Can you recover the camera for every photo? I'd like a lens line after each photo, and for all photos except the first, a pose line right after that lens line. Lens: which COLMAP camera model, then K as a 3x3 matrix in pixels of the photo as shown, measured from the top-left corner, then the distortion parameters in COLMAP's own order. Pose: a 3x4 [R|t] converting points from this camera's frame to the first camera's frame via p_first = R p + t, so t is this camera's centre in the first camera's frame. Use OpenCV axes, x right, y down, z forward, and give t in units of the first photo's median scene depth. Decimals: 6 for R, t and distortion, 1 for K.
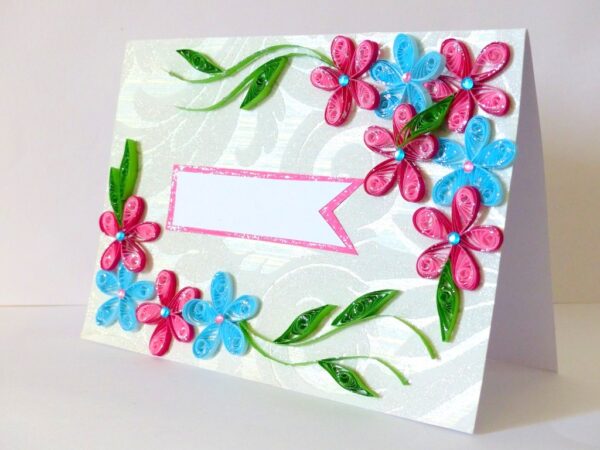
lens RADIAL K [[953.1, 0, 300.0], [0, 953.1, 225.0], [0, 0, 1]] dist [-0.036041, -0.580492]
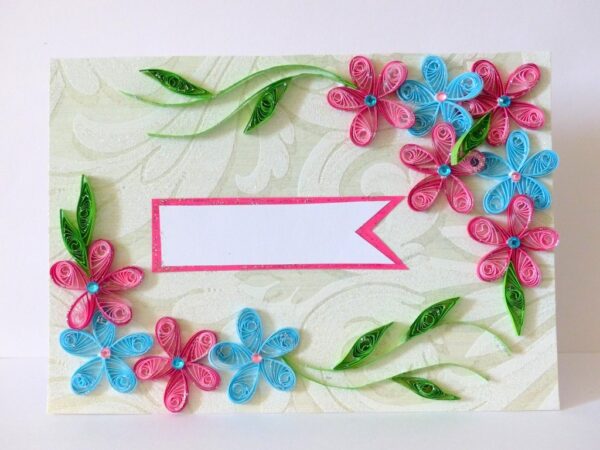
lens RADIAL K [[953.1, 0, 300.0], [0, 953.1, 225.0], [0, 0, 1]] dist [-0.036041, -0.580492]
pose [[0.808244, -0.130250, 0.574262, -0.605782], [0.103818, 0.991473, 0.078760, -0.107442], [-0.579624, -0.004038, 0.814874, 0.216786]]
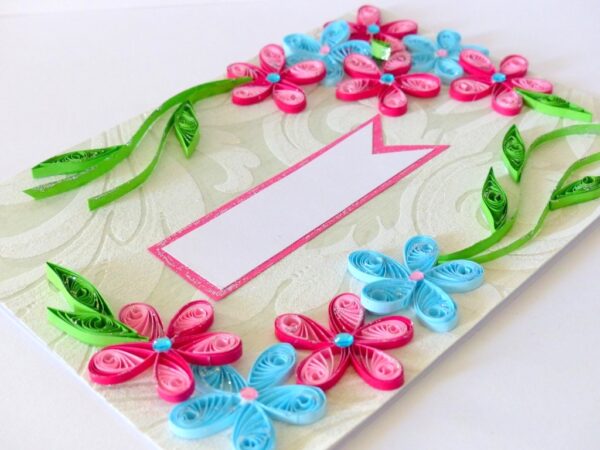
lens RADIAL K [[953.1, 0, 300.0], [0, 953.1, 225.0], [0, 0, 1]] dist [-0.036041, -0.580492]
pose [[0.462101, 0.023388, 0.886519, -0.729073], [0.776635, 0.471934, -0.417273, 0.305750], [-0.428137, 0.881324, 0.199917, 0.922145]]
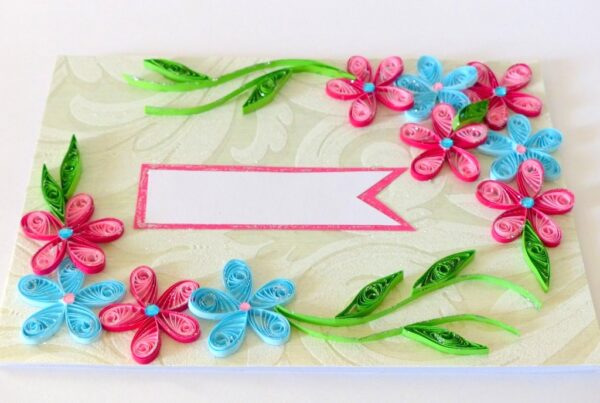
lens RADIAL K [[923.5, 0, 300.0], [0, 923.5, 201.5], [0, 0, 1]] dist [-0.056509, -0.120682]
pose [[0.797373, 0.239363, 0.553987, -0.528533], [0.090543, 0.860136, -0.501964, 0.441605], [-0.596656, 0.450412, 0.664177, 0.434890]]
